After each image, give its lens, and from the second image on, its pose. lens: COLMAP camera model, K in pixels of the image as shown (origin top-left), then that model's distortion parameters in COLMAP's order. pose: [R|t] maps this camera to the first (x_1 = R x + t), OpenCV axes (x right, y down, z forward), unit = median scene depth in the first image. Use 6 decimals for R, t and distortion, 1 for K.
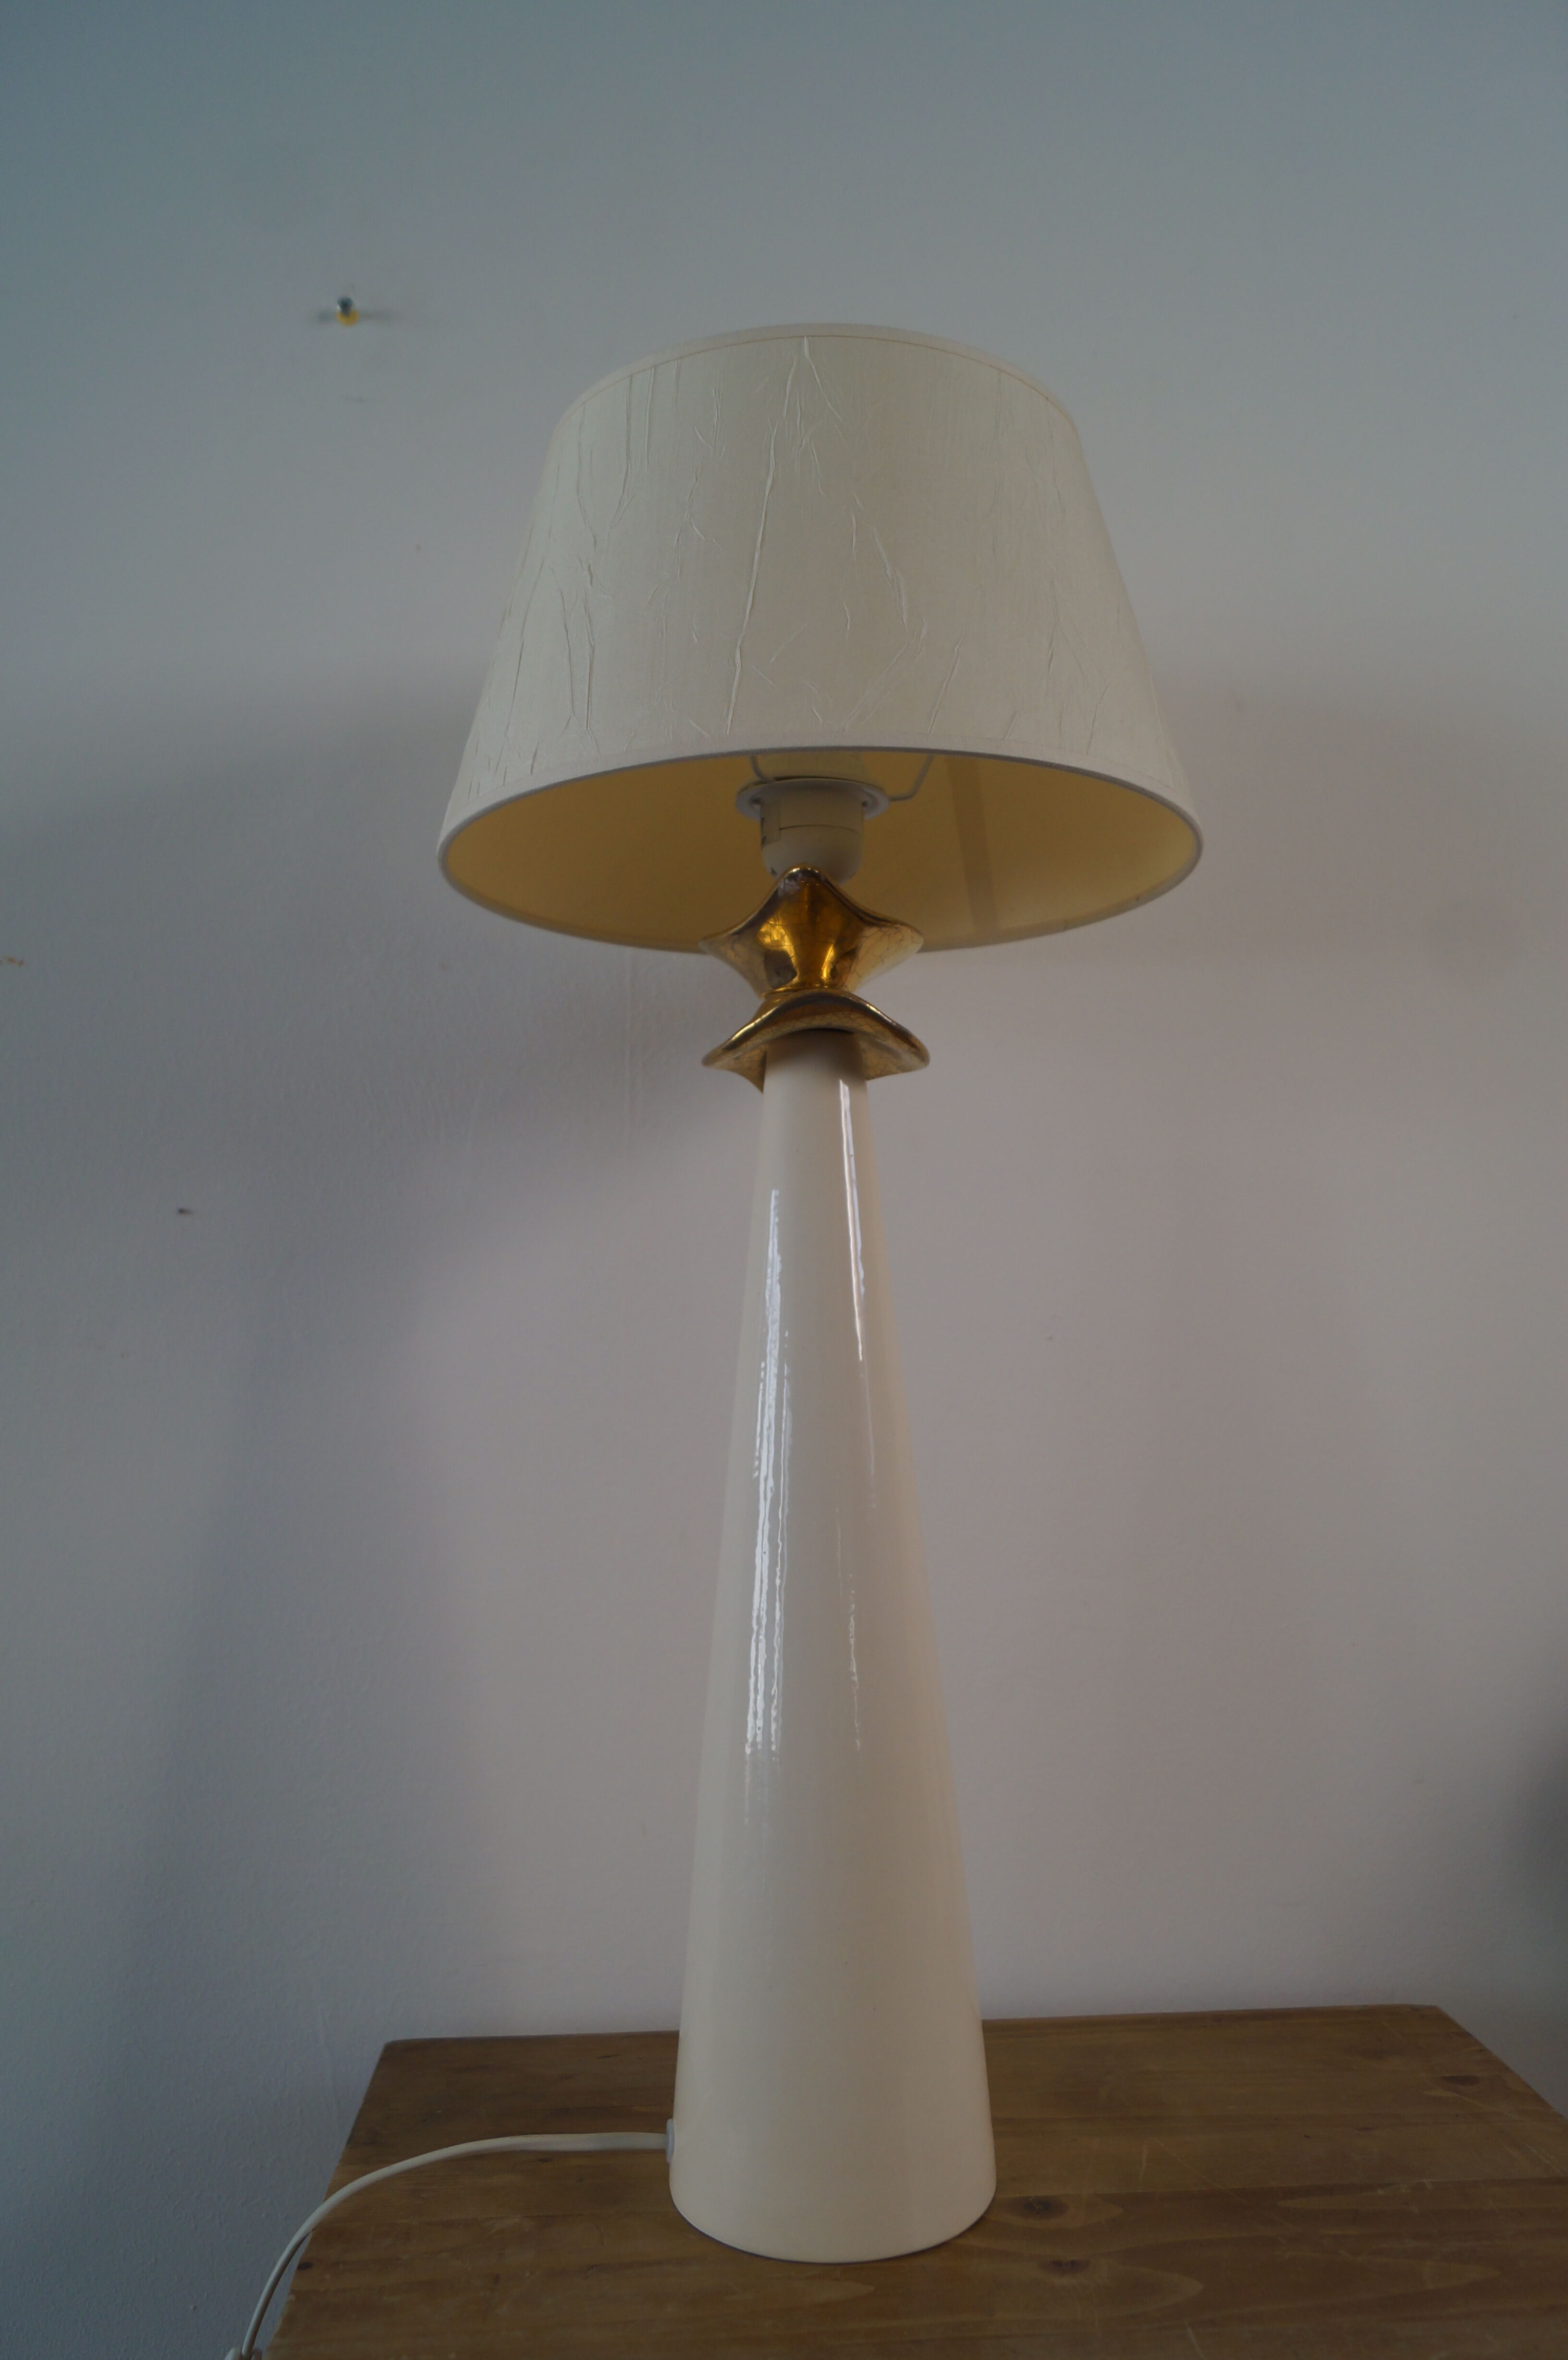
lens RADIAL K [[1735.3, 0, 789.1], [0, 1735.3, 1194.3], [0, 0, 1]] dist [-0.001765, 0.010192]
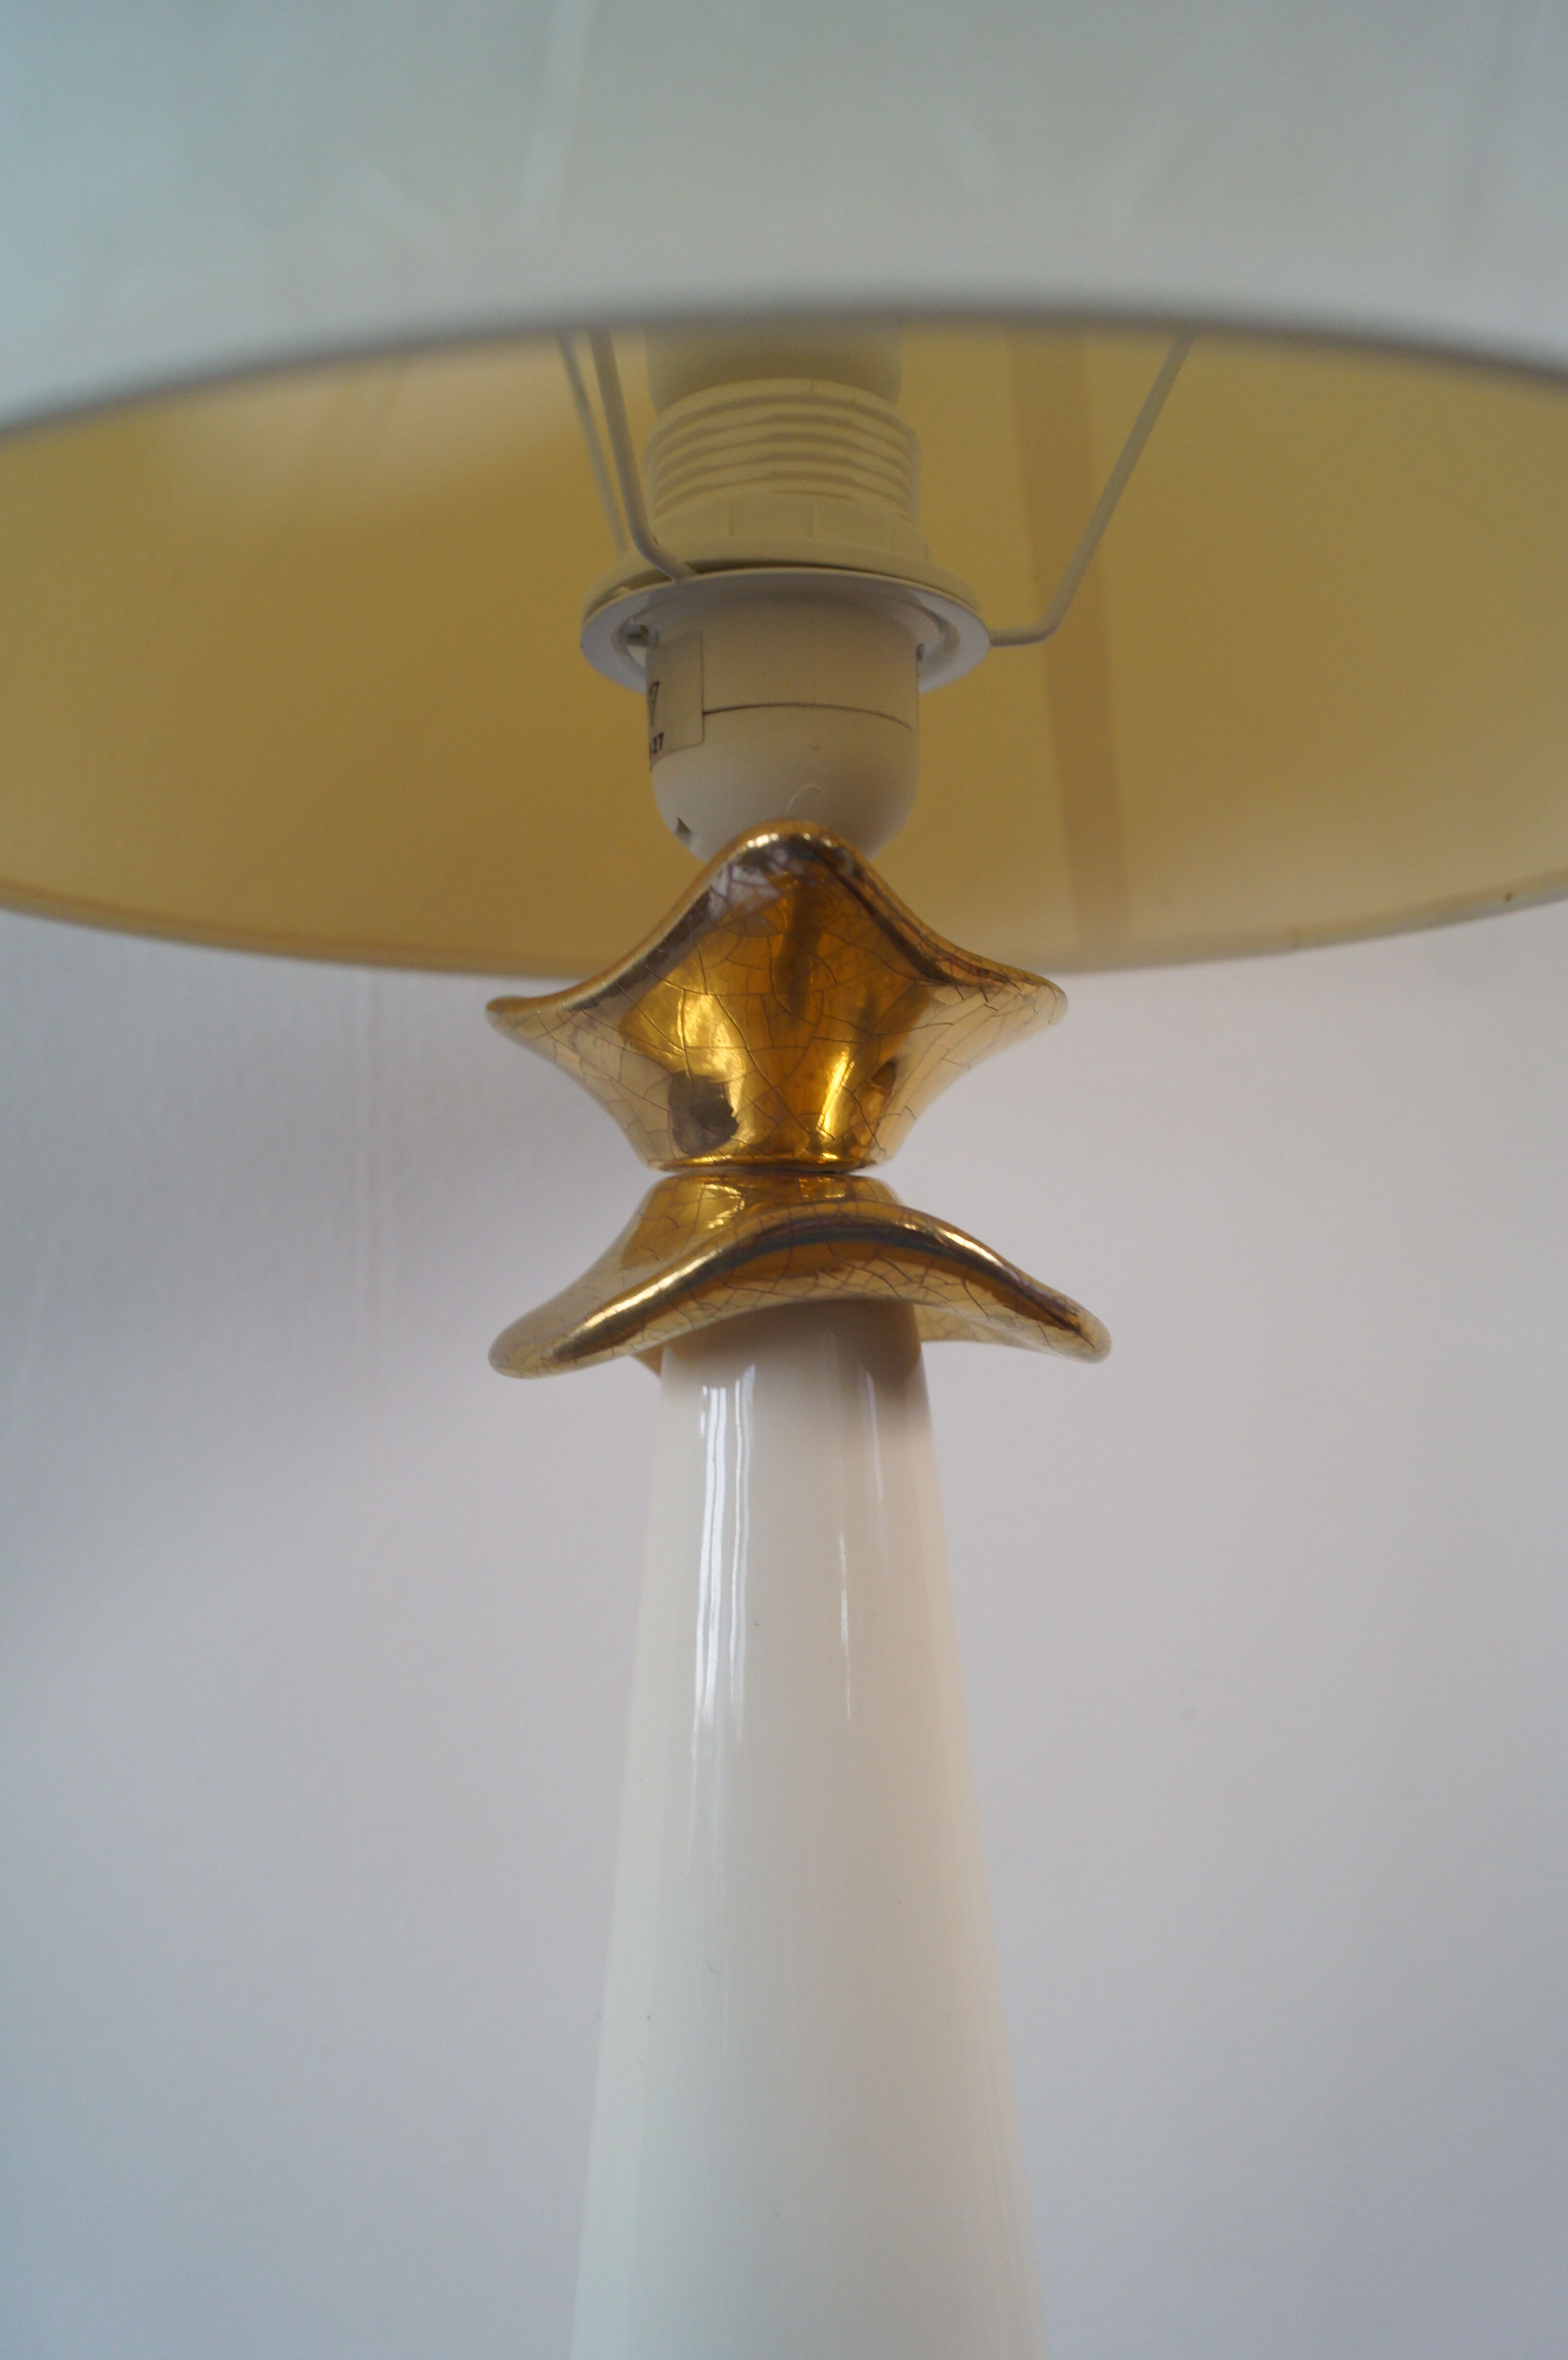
lens RADIAL K [[1735.3, 0, 789.1], [0, 1735.3, 1194.3], [0, 0, 1]] dist [-0.001765, 0.010192]
pose [[0.996432, -0.000703, 0.084400, -0.020210], [-0.004377, 0.998189, 0.059988, -0.146192], [-0.084289, -0.060144, 0.994625, 0.699883]]
